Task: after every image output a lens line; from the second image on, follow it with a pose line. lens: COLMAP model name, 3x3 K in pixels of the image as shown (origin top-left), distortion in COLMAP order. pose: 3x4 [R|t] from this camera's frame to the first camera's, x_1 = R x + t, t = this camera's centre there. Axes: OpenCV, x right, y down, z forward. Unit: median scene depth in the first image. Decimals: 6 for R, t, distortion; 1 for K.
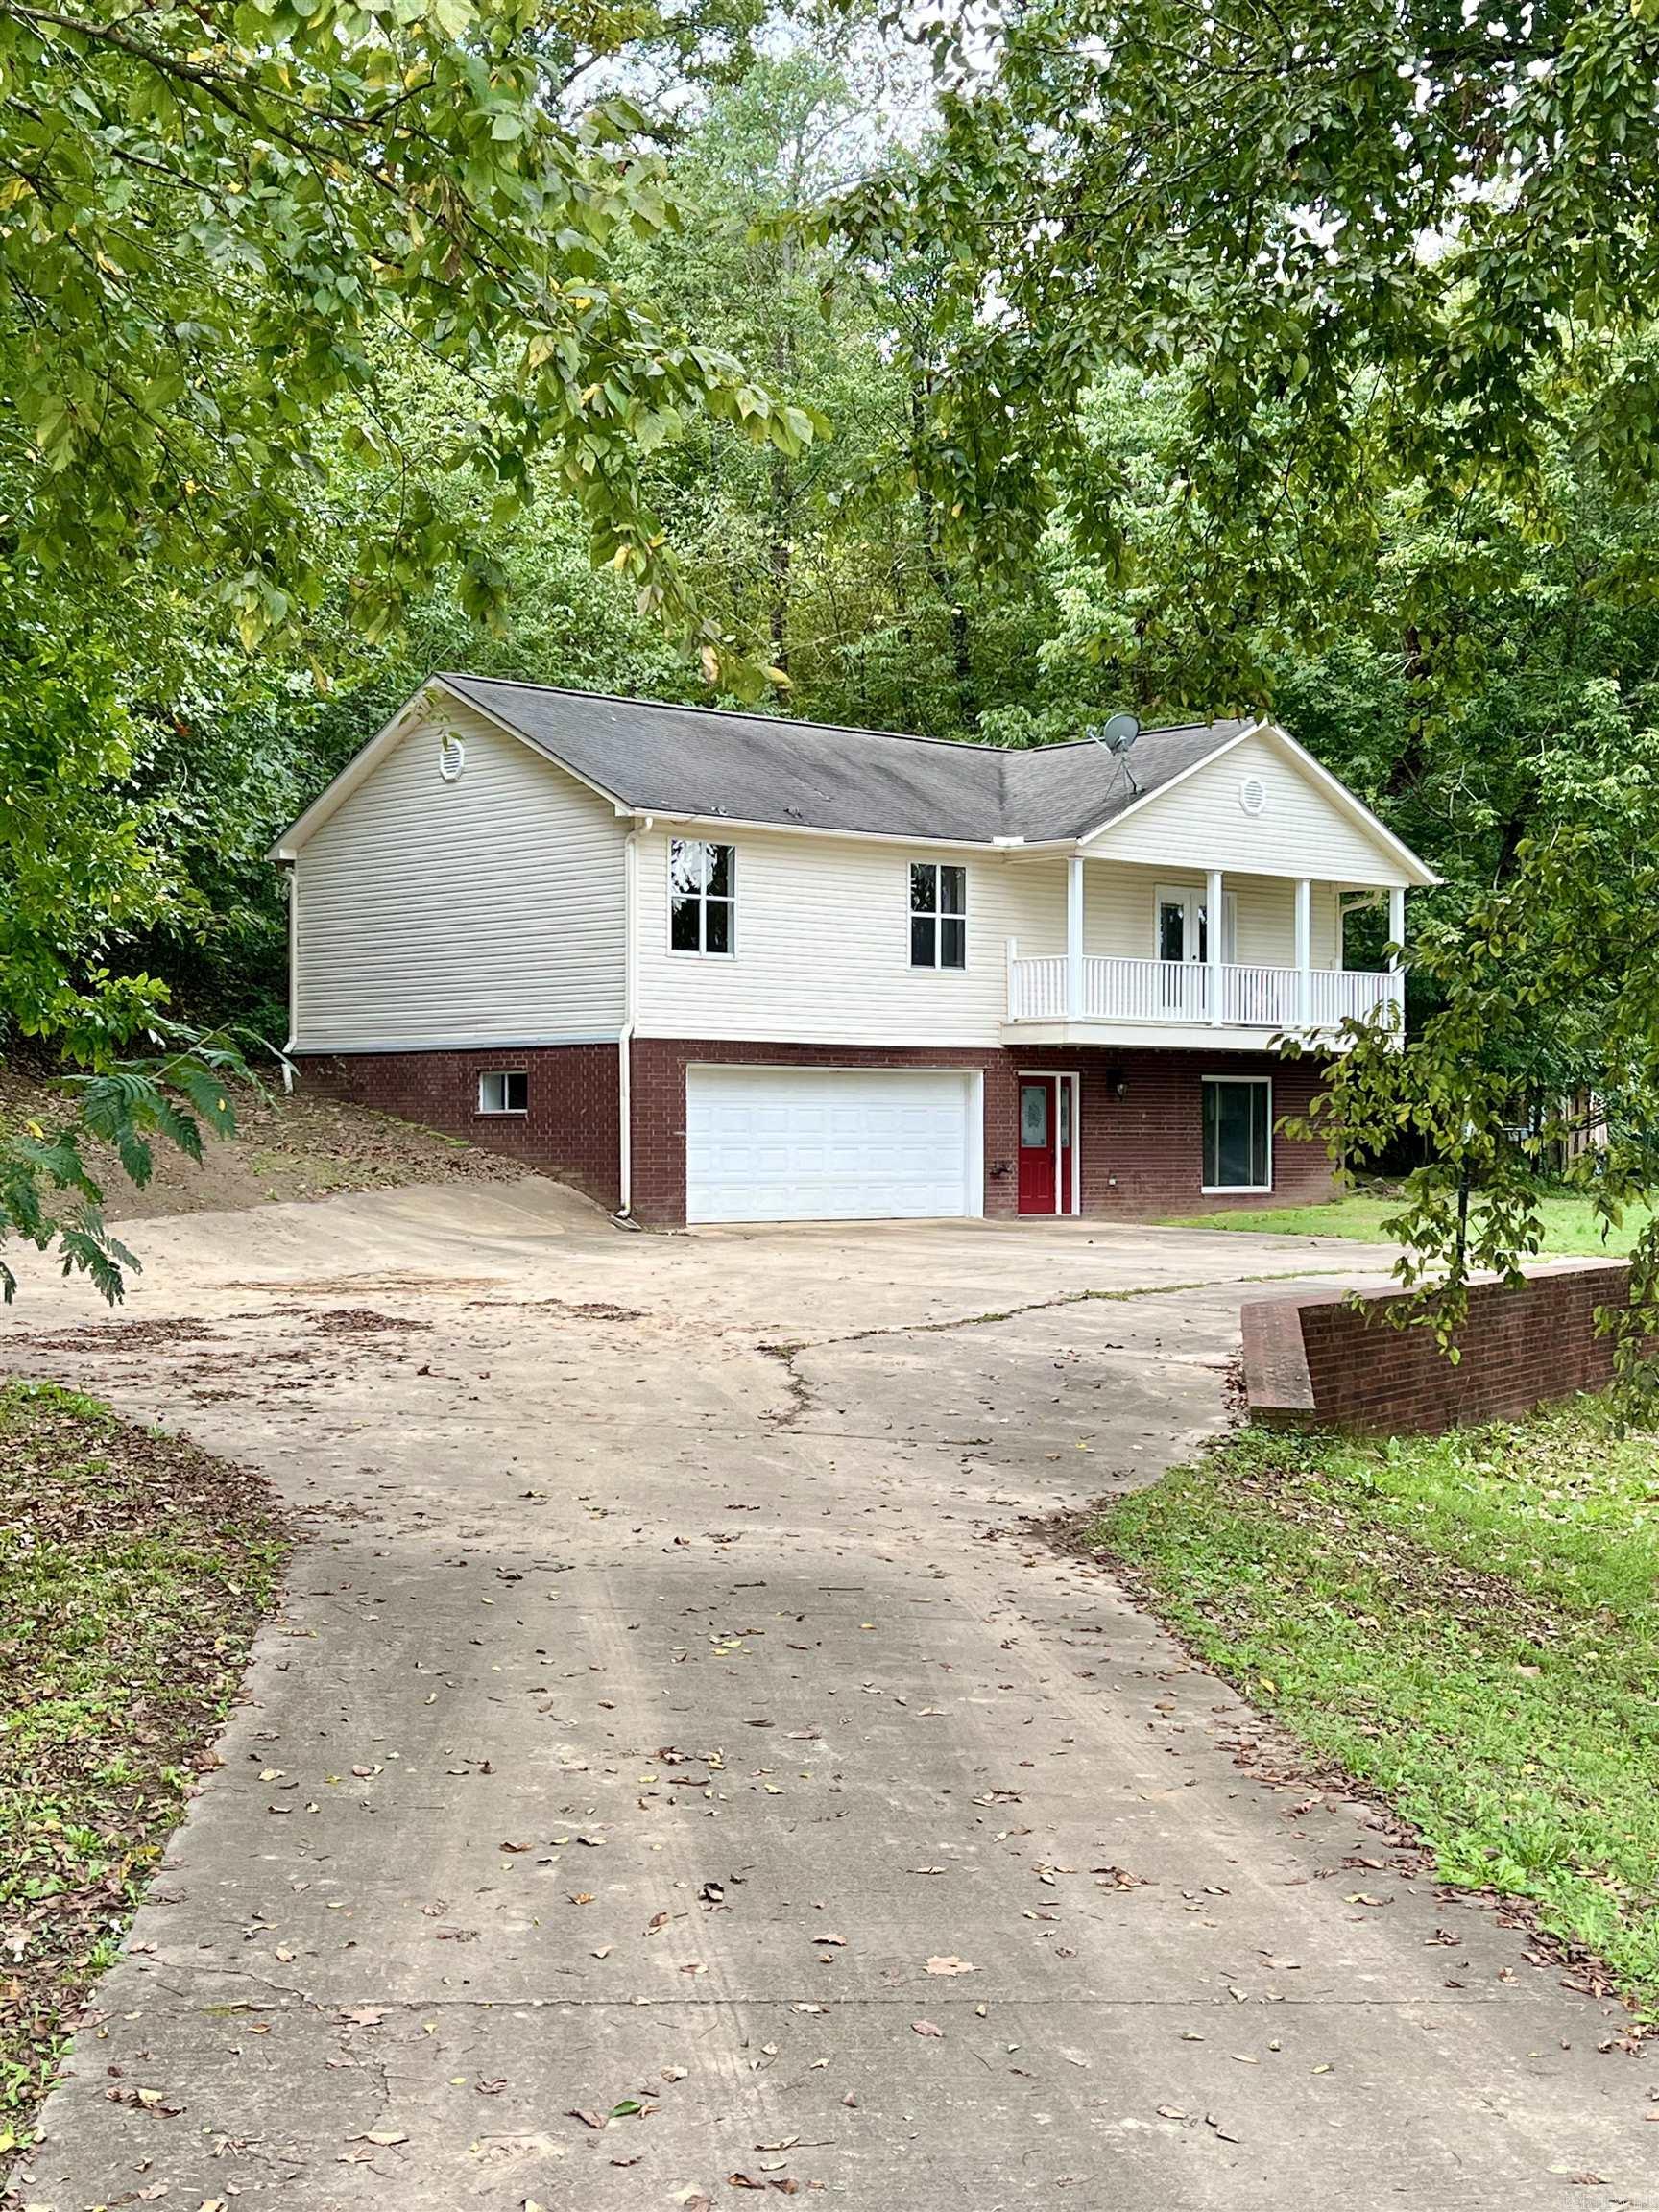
lens RADIAL K [[2810.7, 0, 830.8], [0, 2810.7, 1098.1], [0, 0, 1]] dist [0.170553, -0.006886]
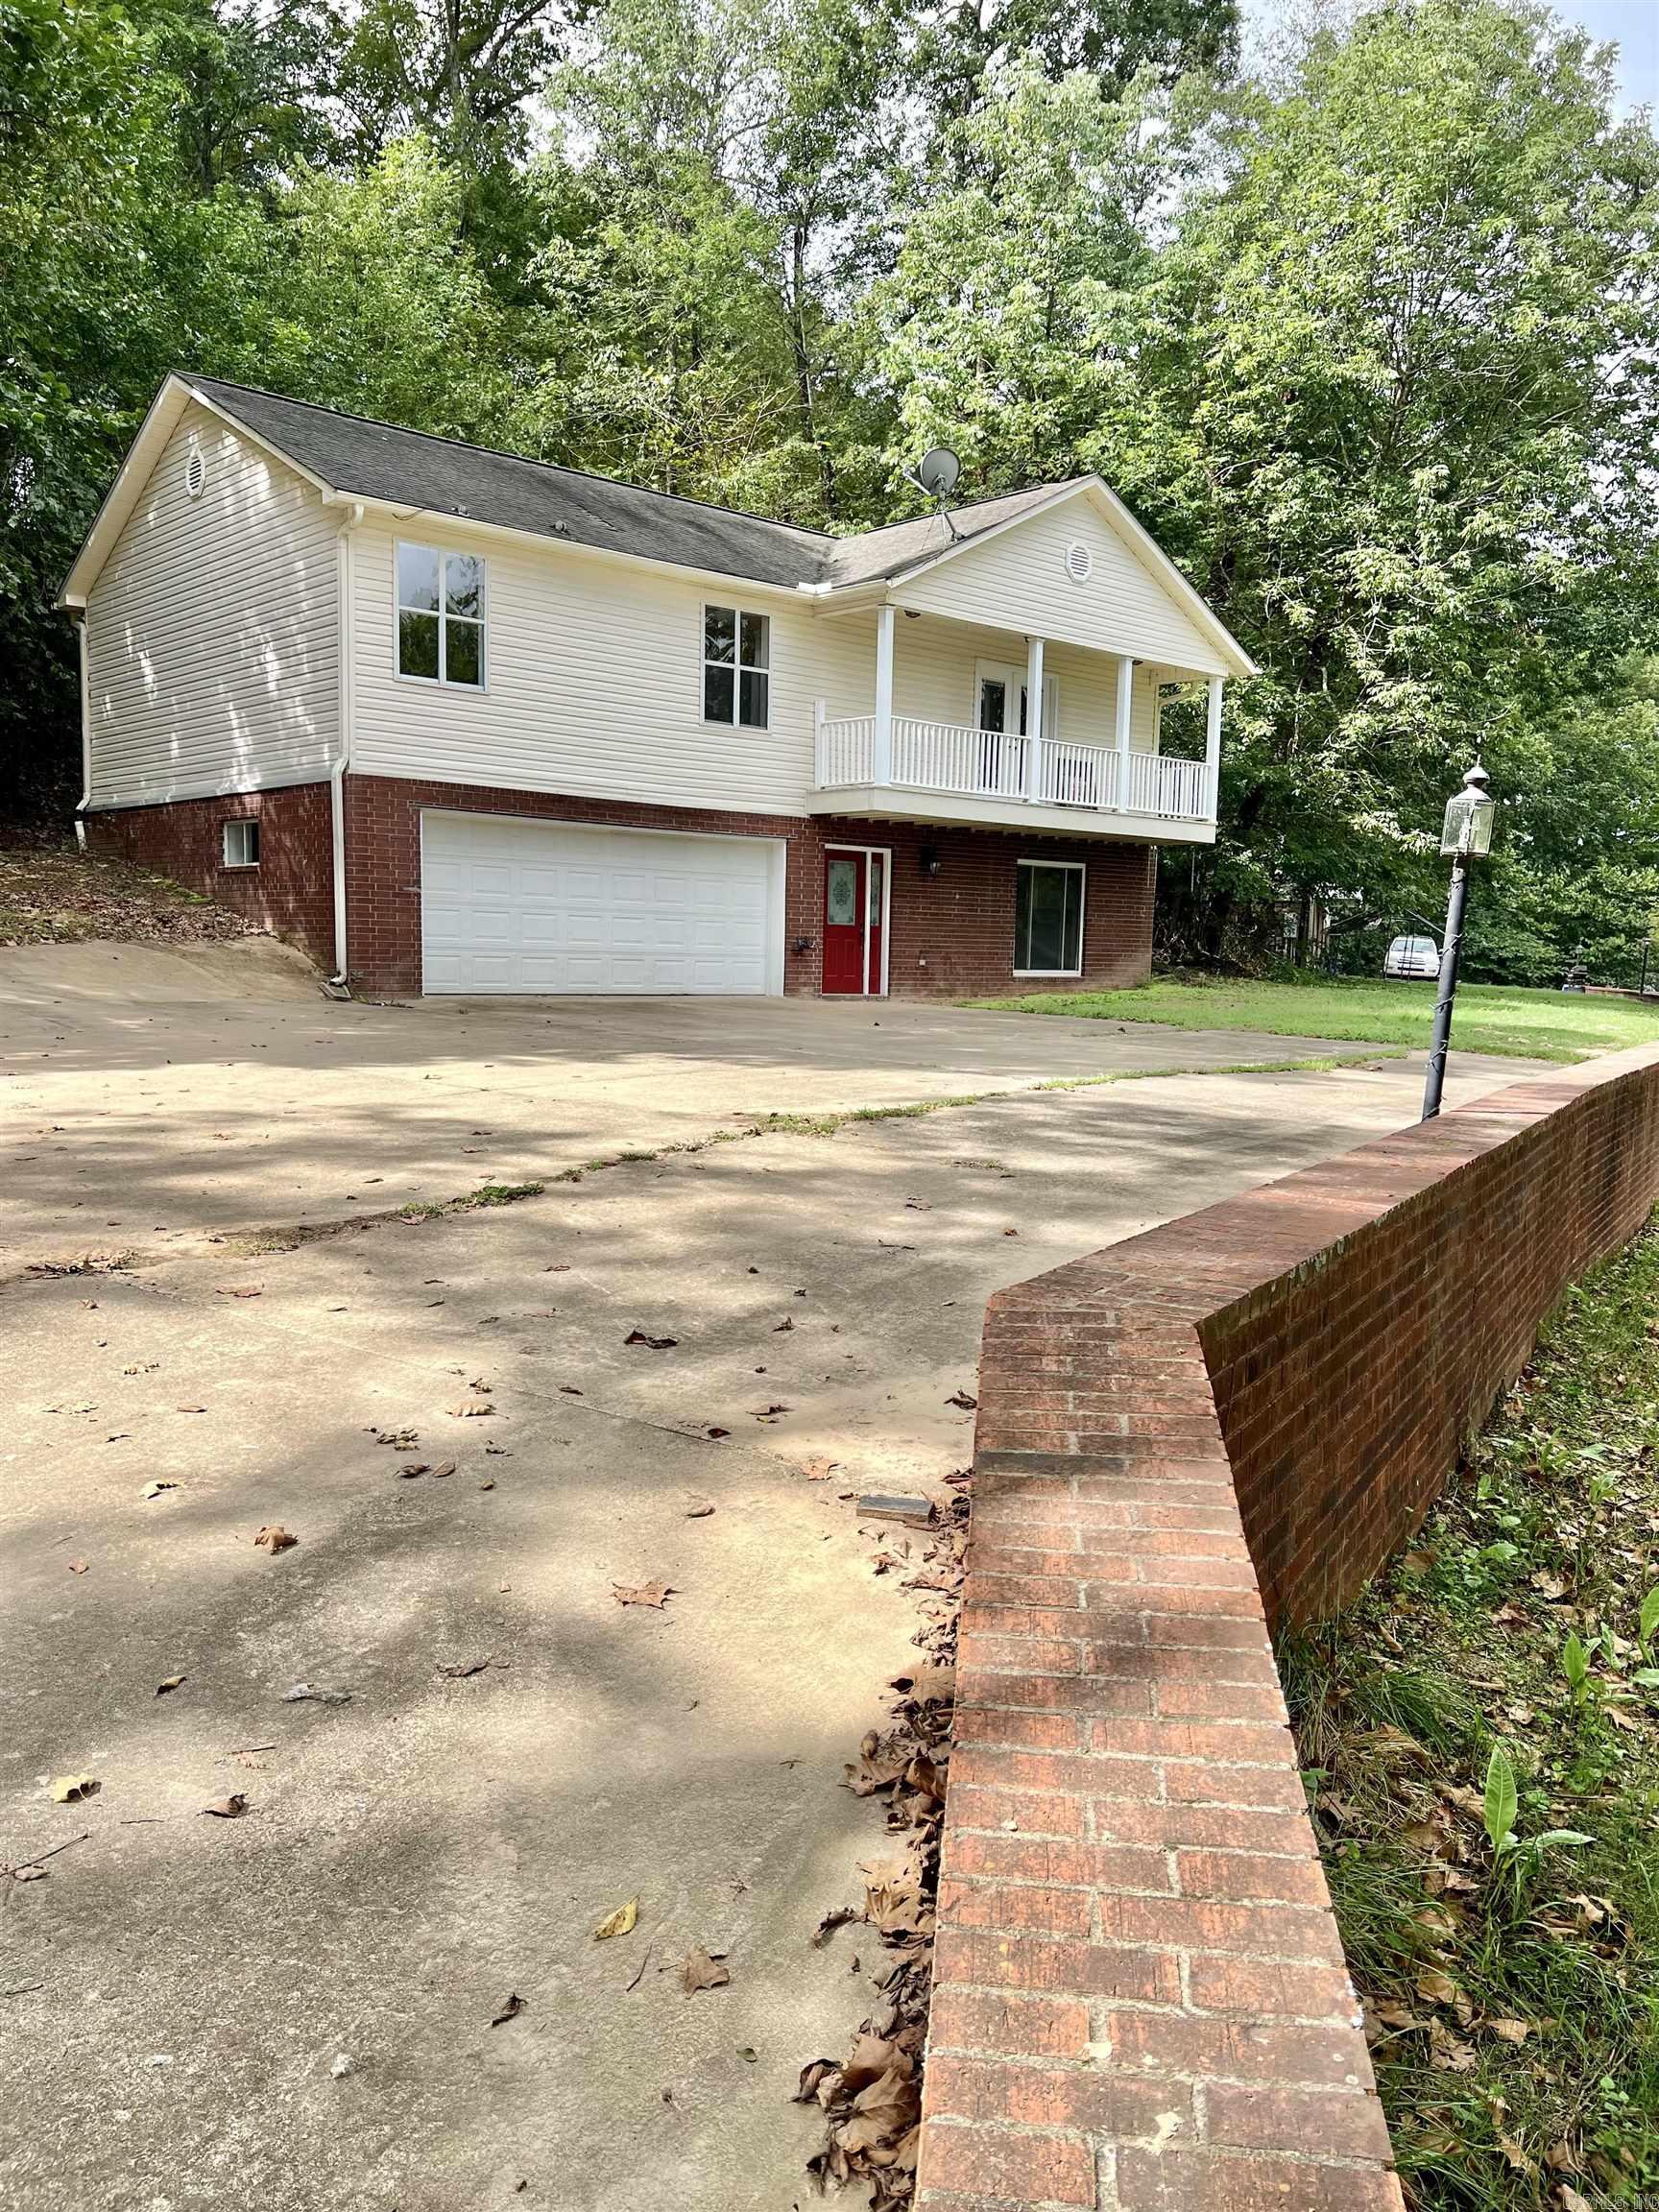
lens RADIAL K [[1623.8, 0, 824.4], [0, 1623.8, 1121.3], [0, 0, 1]] dist [0.062440, -0.076377]
pose [[0.999787, 0.020480, 0.002585, 0.067530], [-0.020642, 0.992982, 0.116450, 0.020099], [-0.000182, -0.116479, 0.993193, 0.440901]]
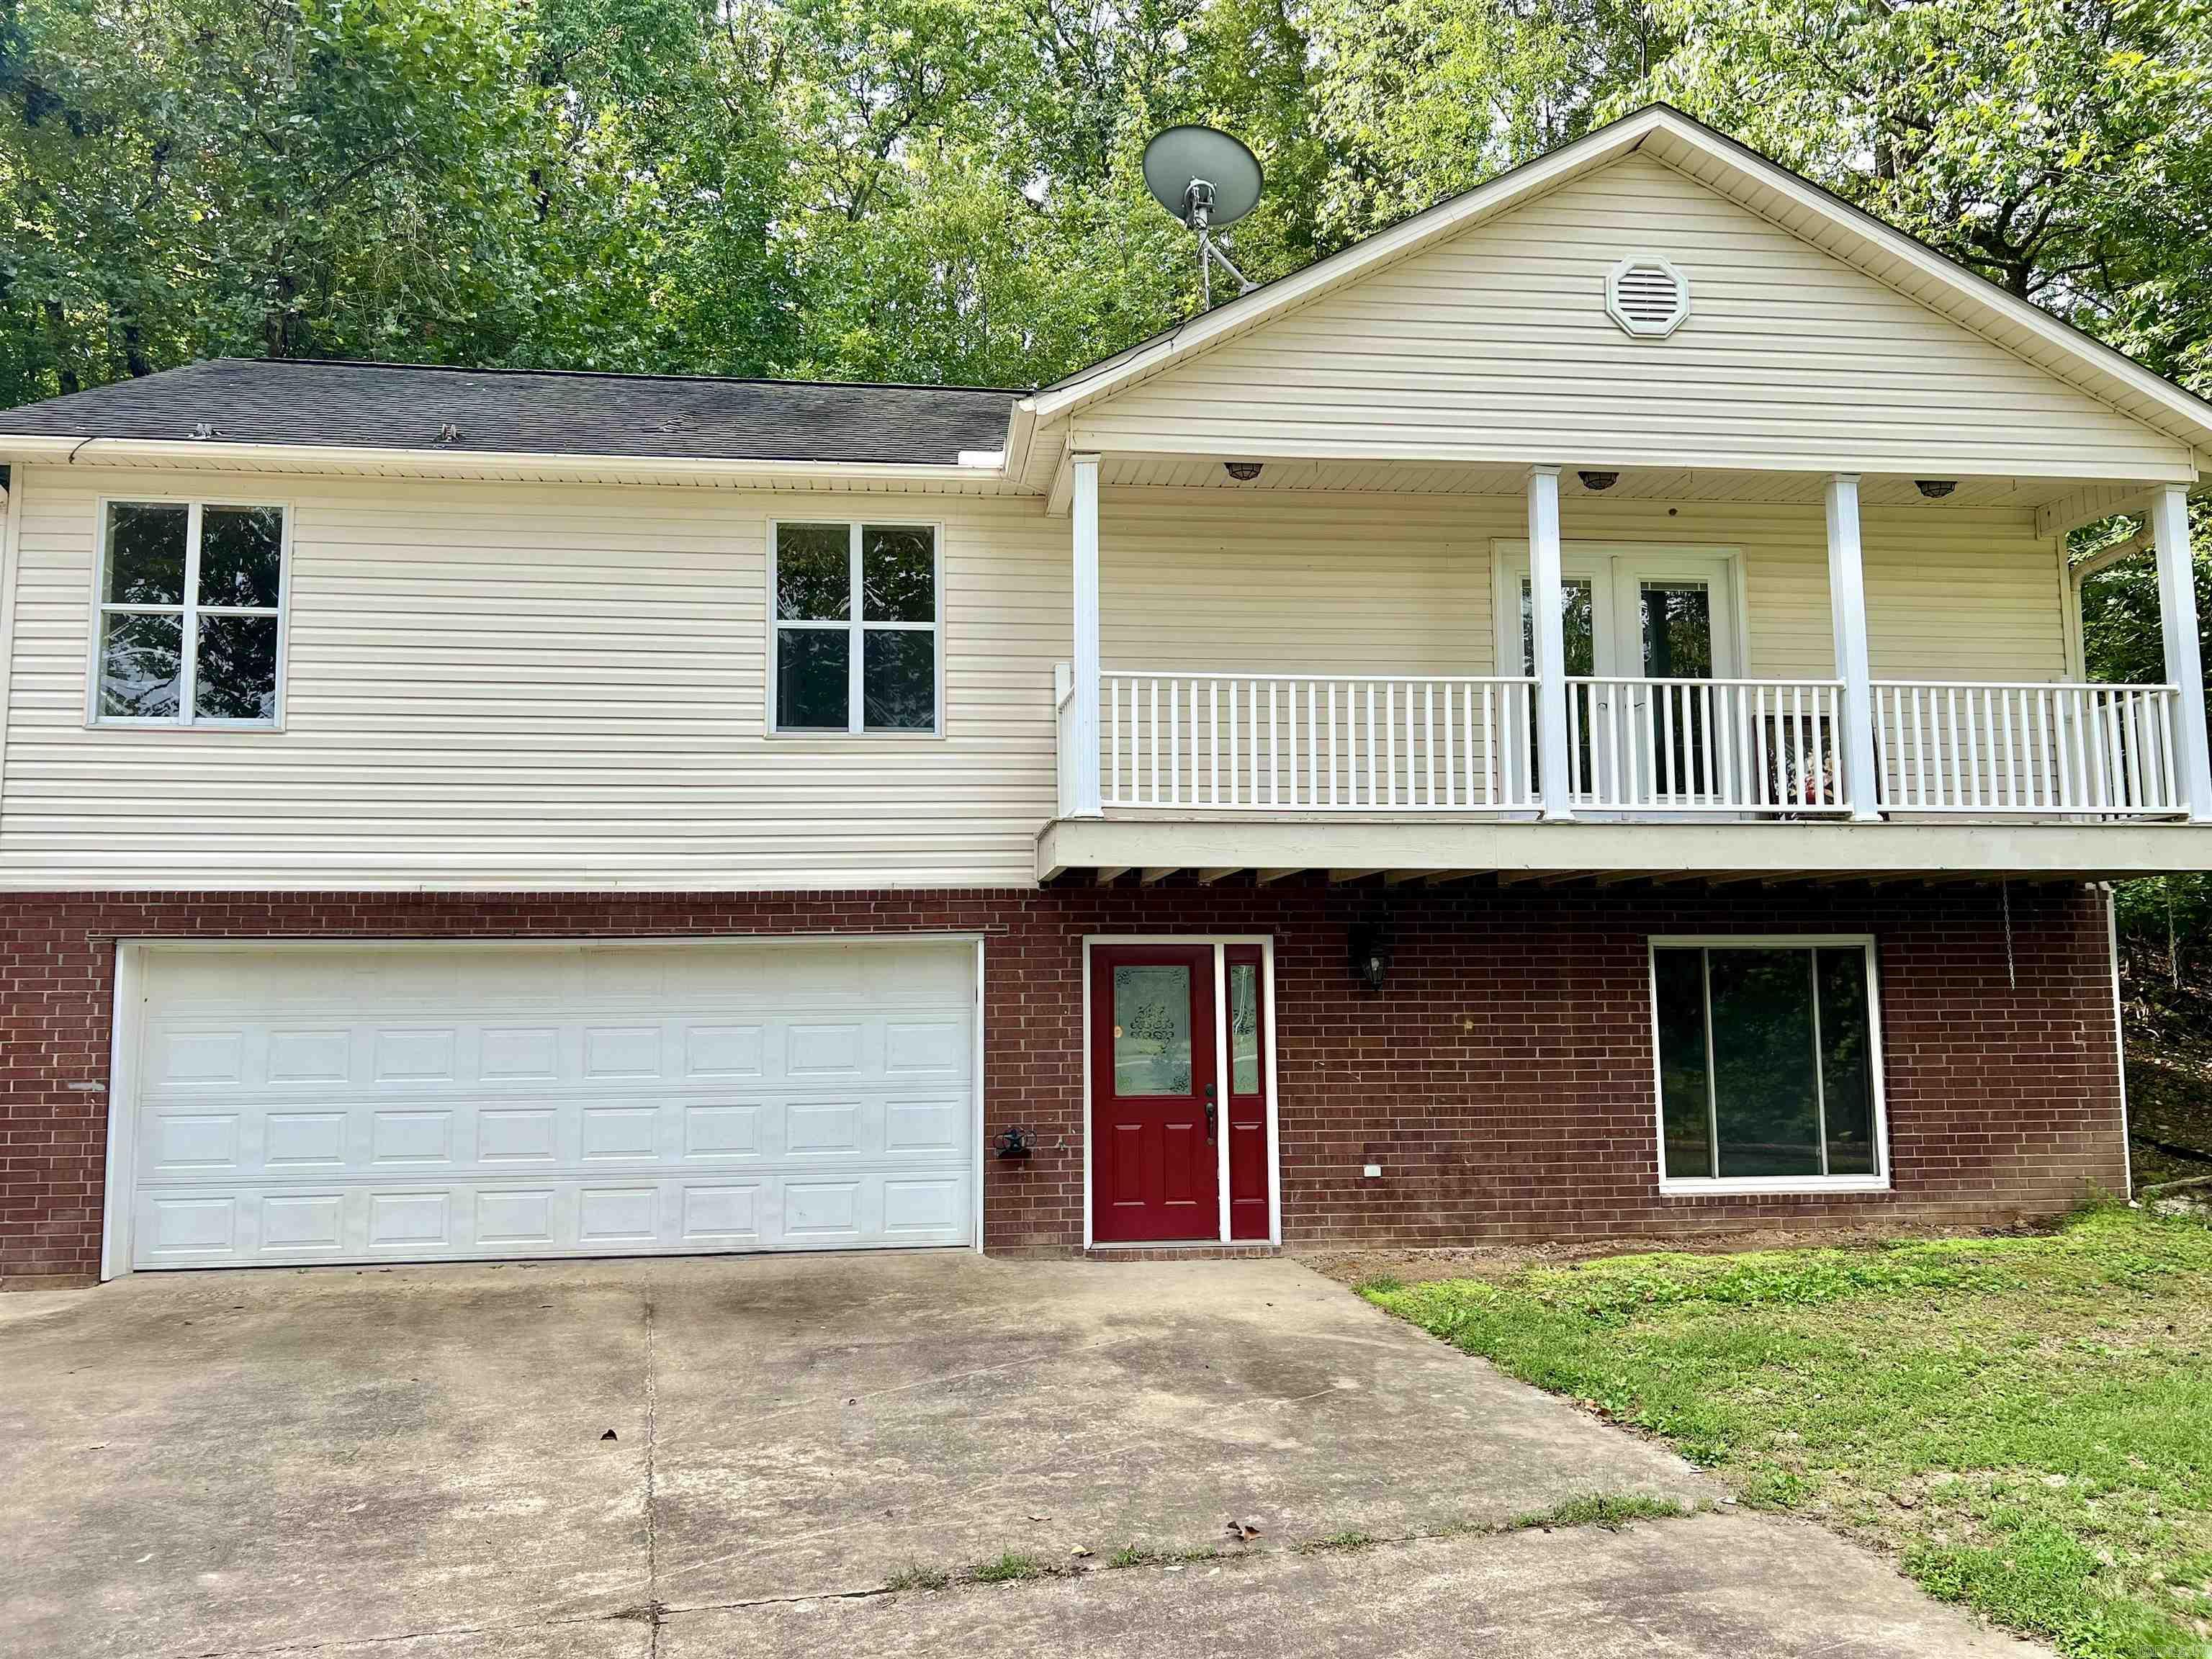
lens RADIAL K [[1673.0, 0, 1106.0], [0, 1673.0, 829.5], [0, 0, 1]] dist [0.061065, -0.054977]
pose [[0.815635, -0.081028, -0.572865, 0.235311], [0.019902, 0.993488, -0.112186, 0.004452], [0.578225, 0.080101, 0.811936, 0.775439]]
